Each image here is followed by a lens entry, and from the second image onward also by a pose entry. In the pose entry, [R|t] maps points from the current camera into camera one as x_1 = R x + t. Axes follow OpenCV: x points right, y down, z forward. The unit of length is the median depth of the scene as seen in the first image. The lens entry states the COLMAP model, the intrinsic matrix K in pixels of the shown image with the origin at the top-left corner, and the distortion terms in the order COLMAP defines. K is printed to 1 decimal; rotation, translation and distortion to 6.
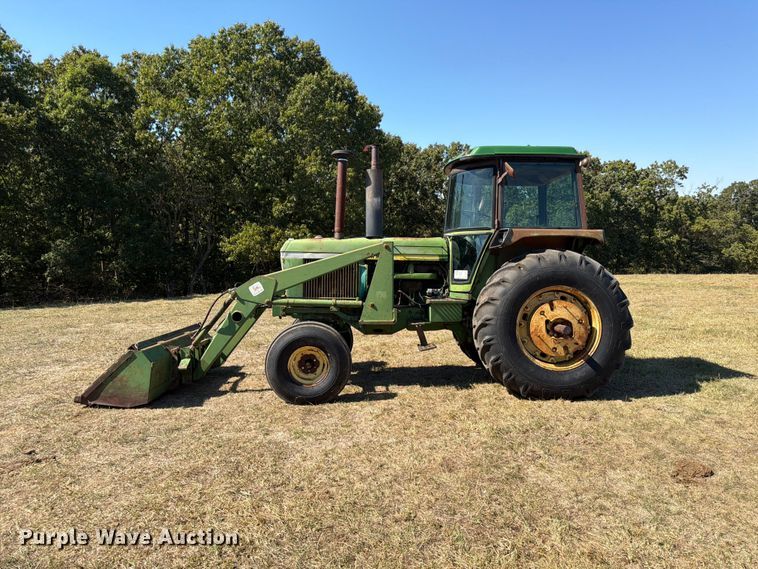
lens RADIAL K [[535.3, 0, 373.3], [0, 535.3, 285.4], [0, 0, 1]] dist [0.023119, -0.011589]
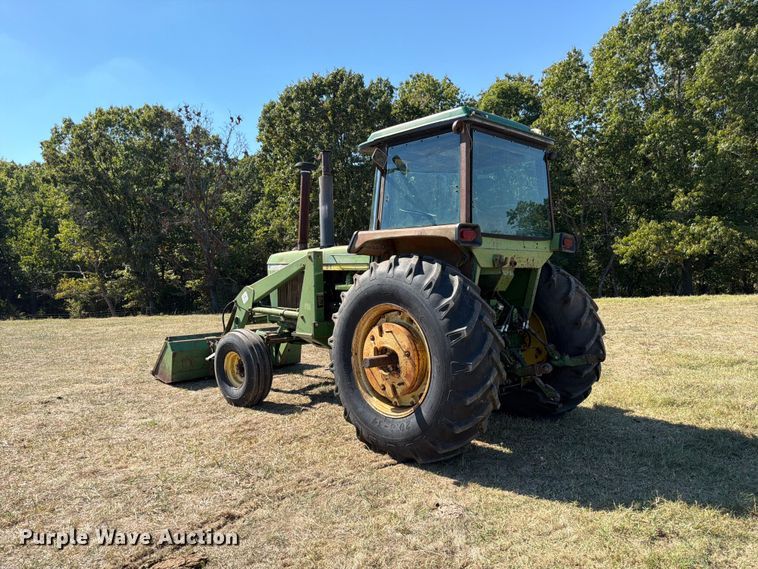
lens RADIAL K [[535.3, 0, 373.7], [0, 535.3, 283.9], [0, 0, 1]] dist [0.023119, -0.011589]
pose [[0.671607, 0.005897, -0.740884, 0.131726], [-0.011805, 0.999927, -0.002742, -0.003673], [0.740814, 0.010588, 0.671627, 0.071191]]
